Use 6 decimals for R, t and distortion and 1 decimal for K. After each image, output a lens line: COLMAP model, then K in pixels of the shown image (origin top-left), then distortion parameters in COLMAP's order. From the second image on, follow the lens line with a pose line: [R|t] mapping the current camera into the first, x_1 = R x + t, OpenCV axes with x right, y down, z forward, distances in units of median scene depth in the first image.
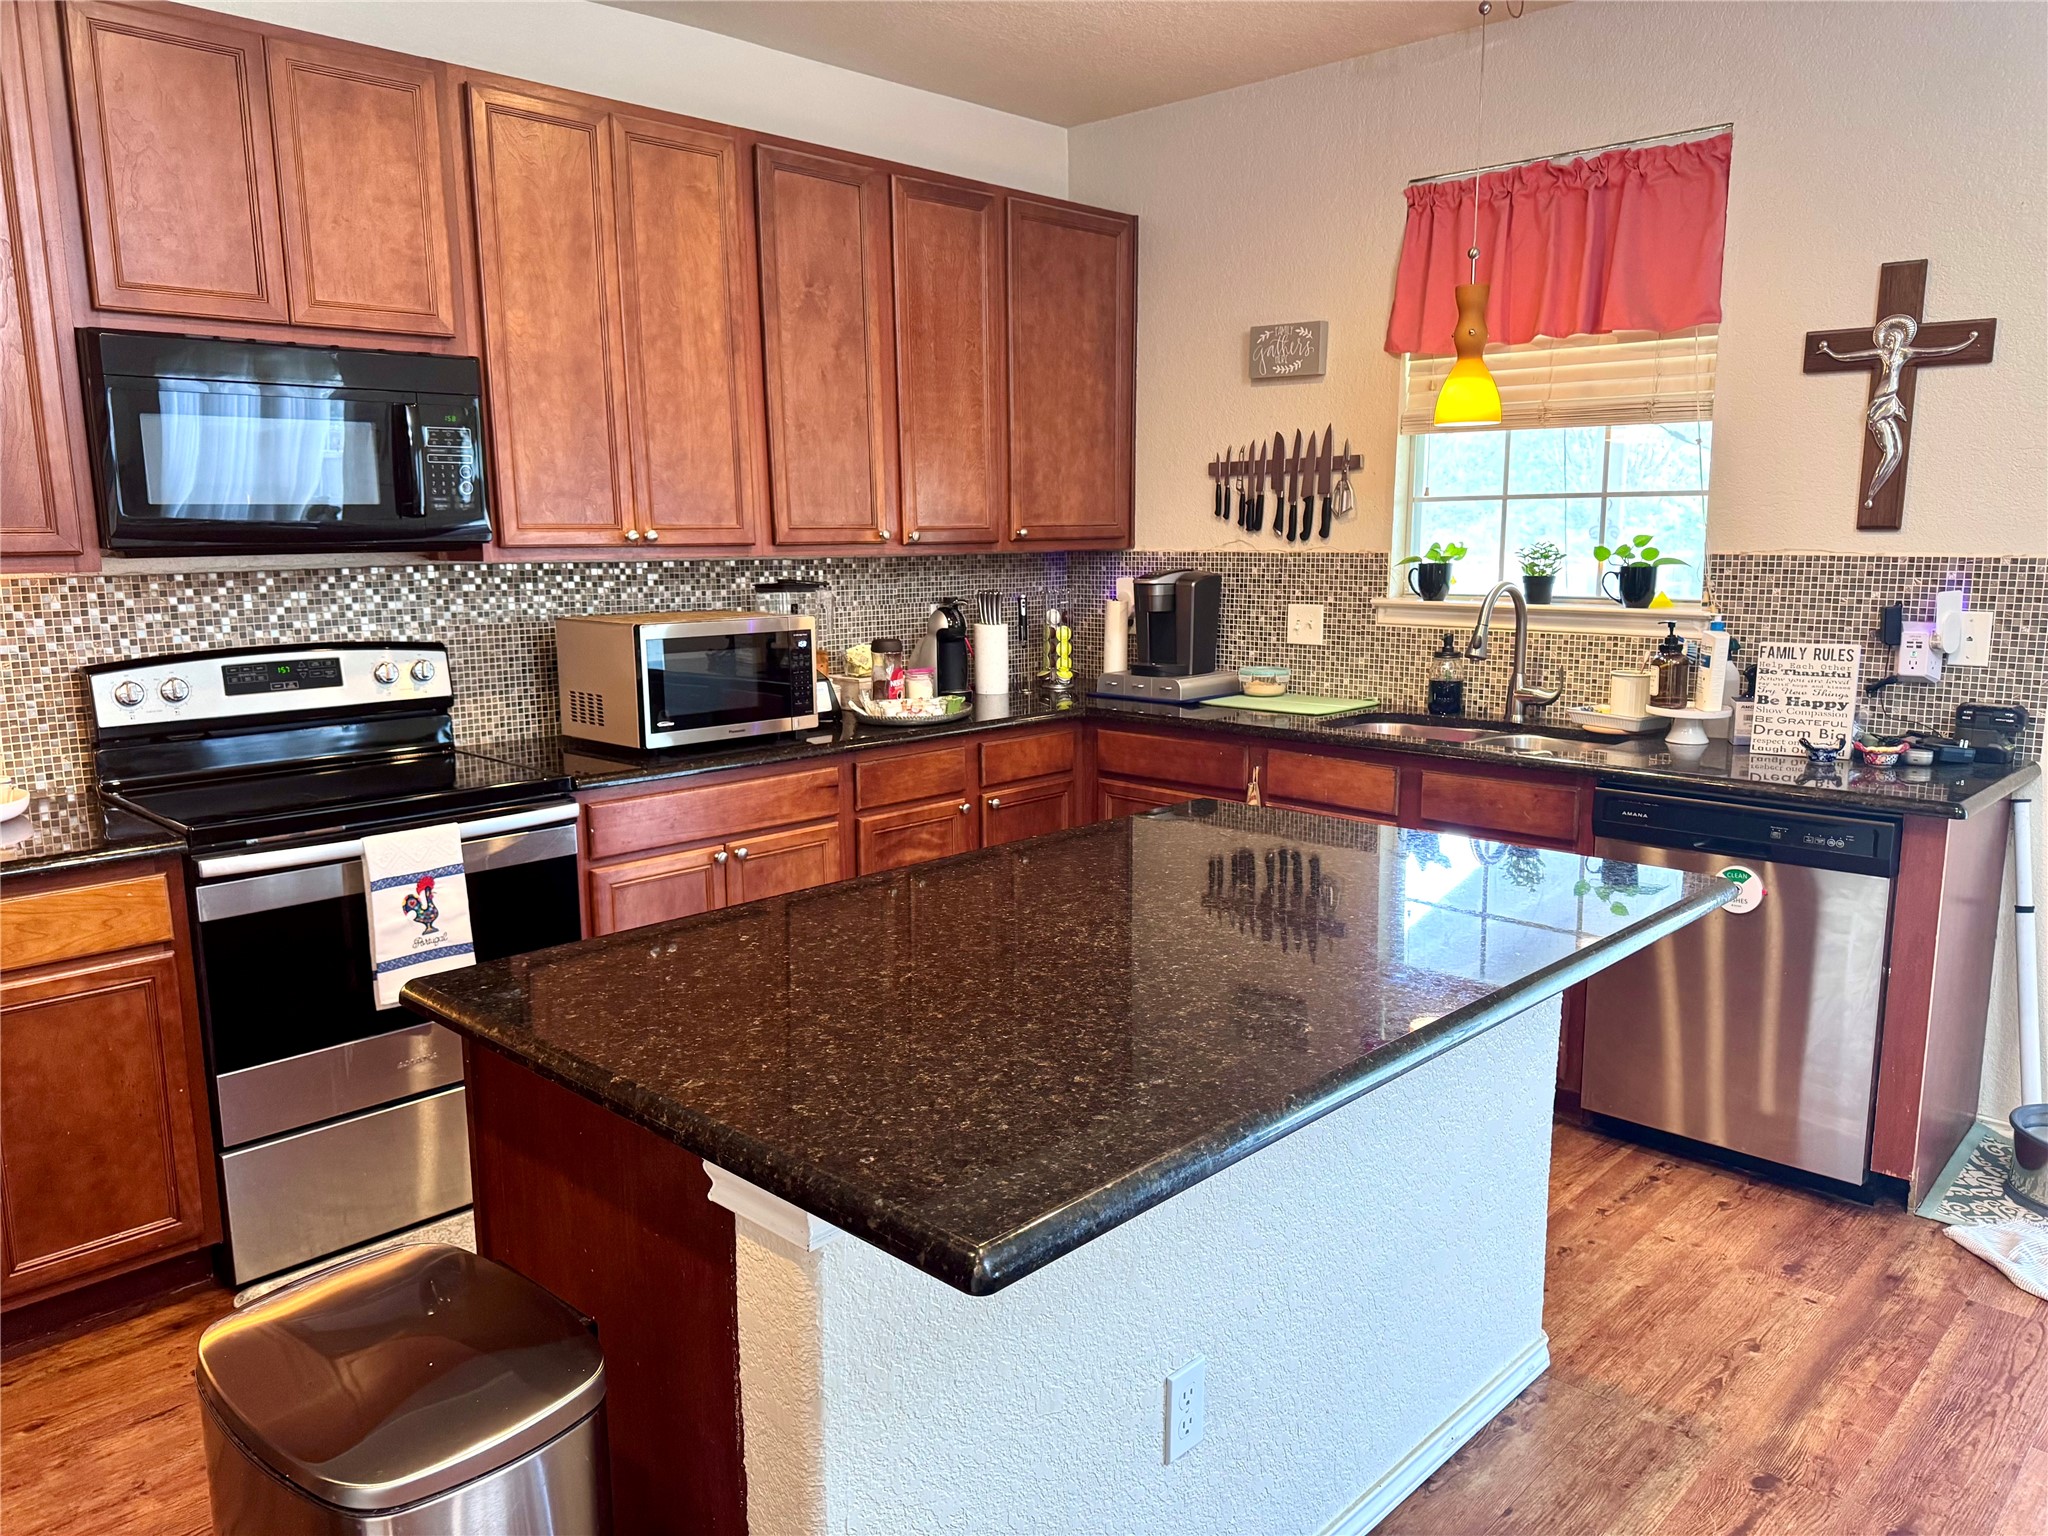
lens RADIAL K [[1439.6, 0, 1014.4], [0, 1439.6, 775.7], [0, 0, 1]] dist [0.062965, -0.082210]
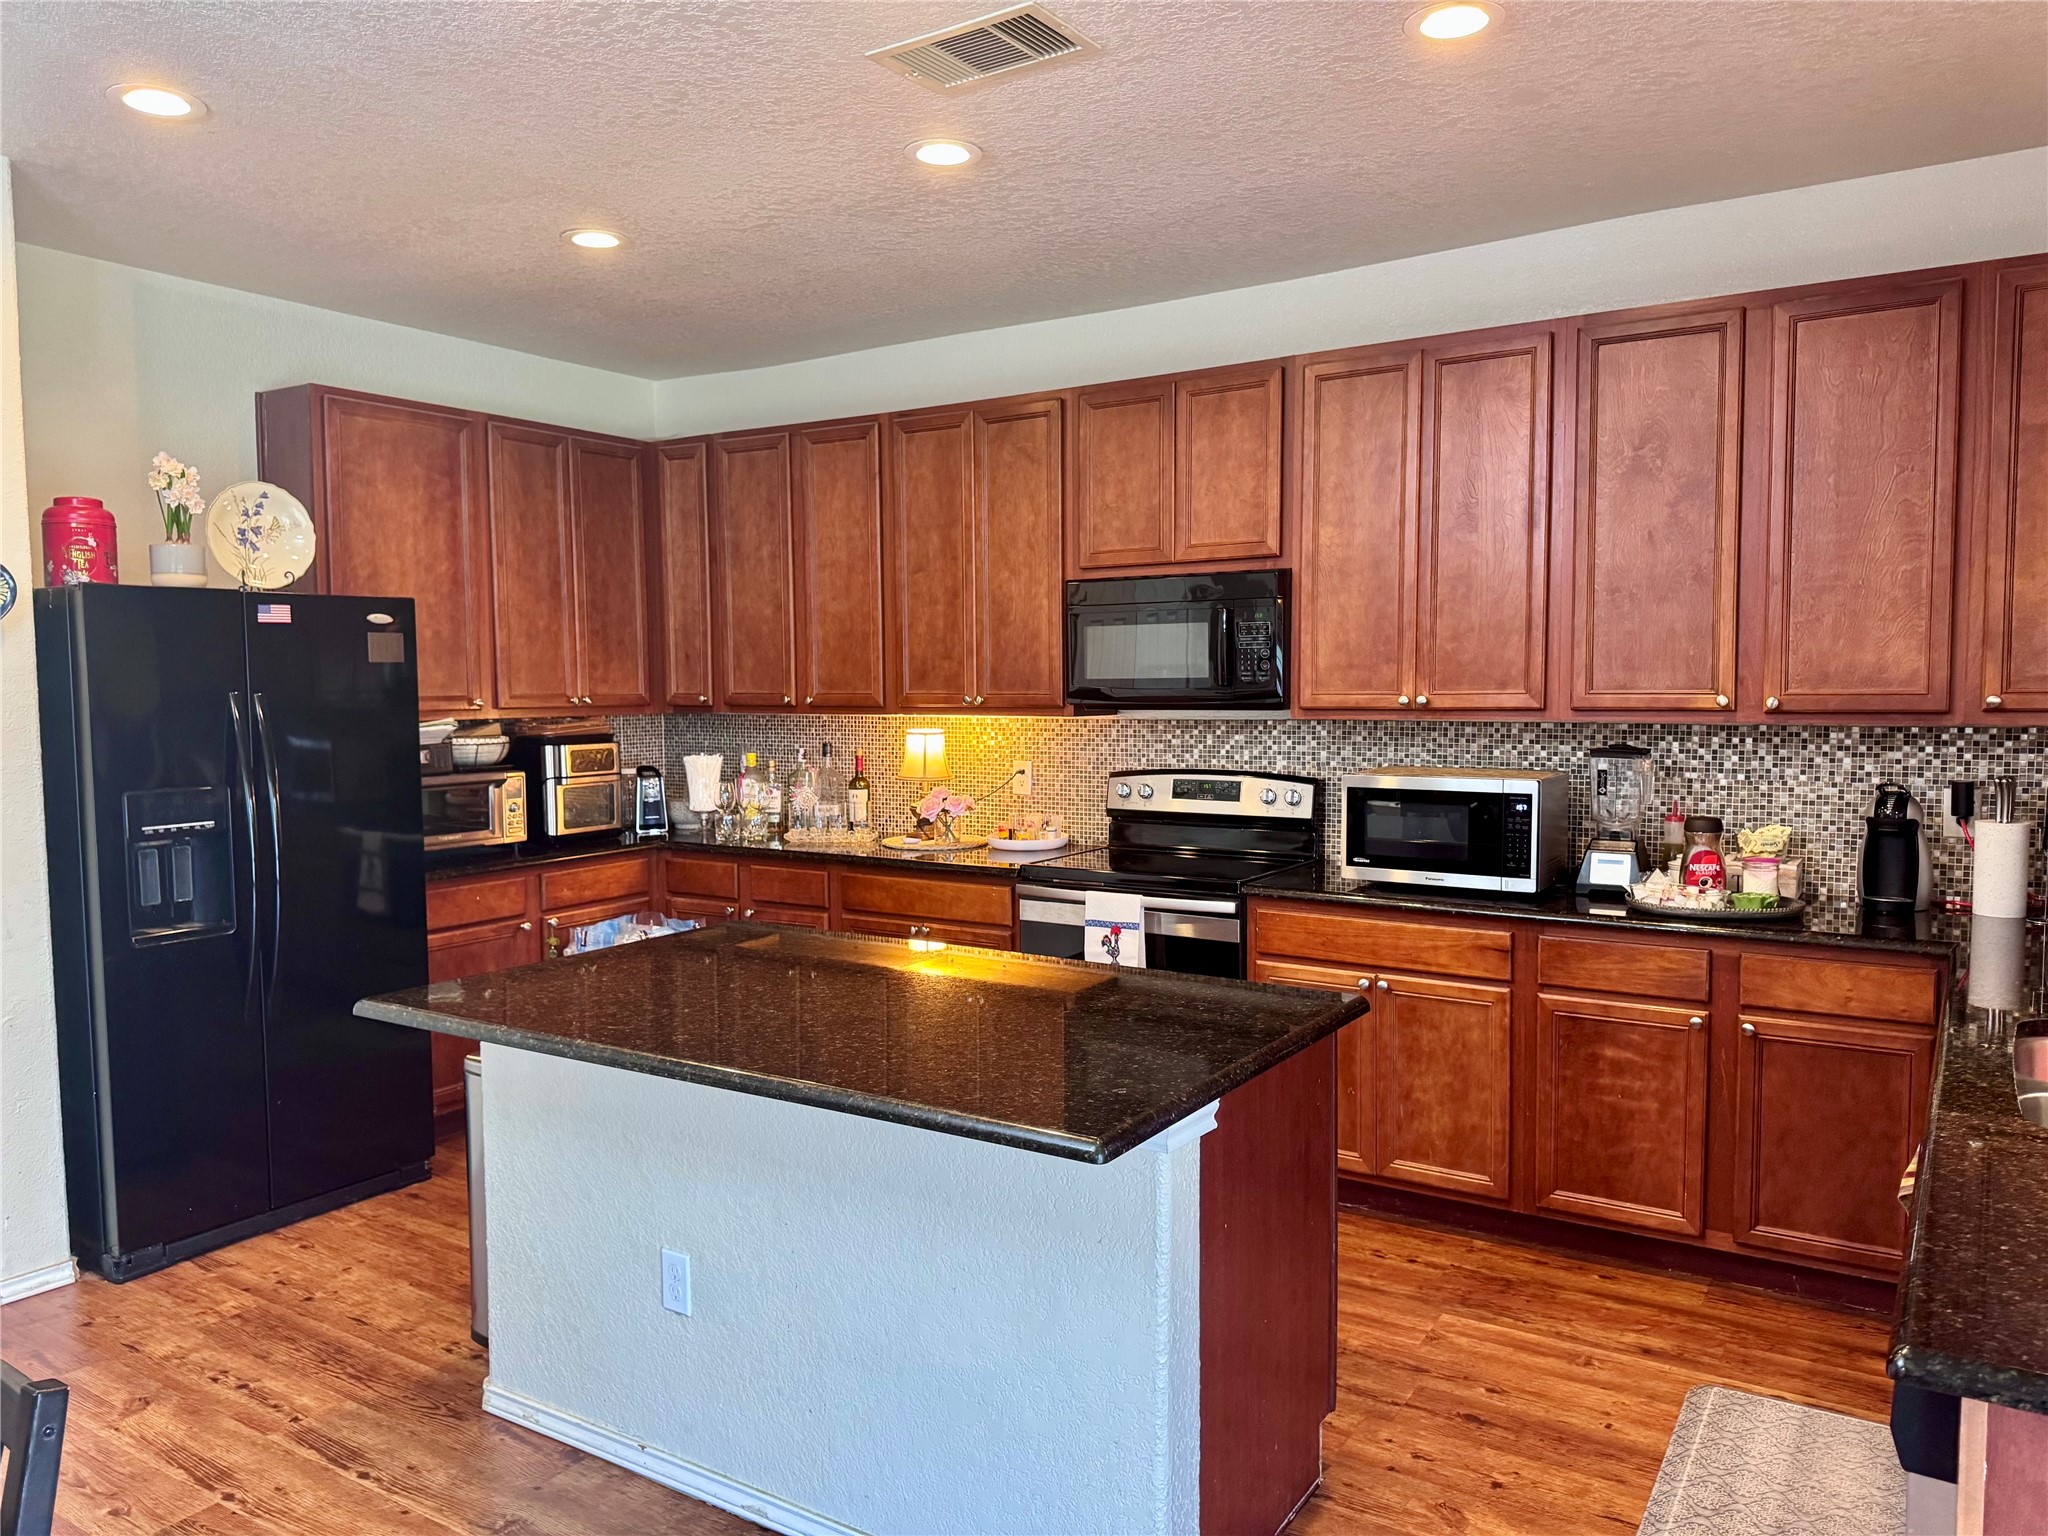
lens RADIAL K [[1439.6, 0, 1009.5], [0, 1439.6, 781.4], [0, 0, 1]] dist [0.062965, -0.082210]
pose [[0.191122, 0.077582, -0.978496, 0.843999], [-0.161248, 0.985810, 0.046666, -0.107636], [0.968231, 0.148862, 0.200920, 0.483560]]
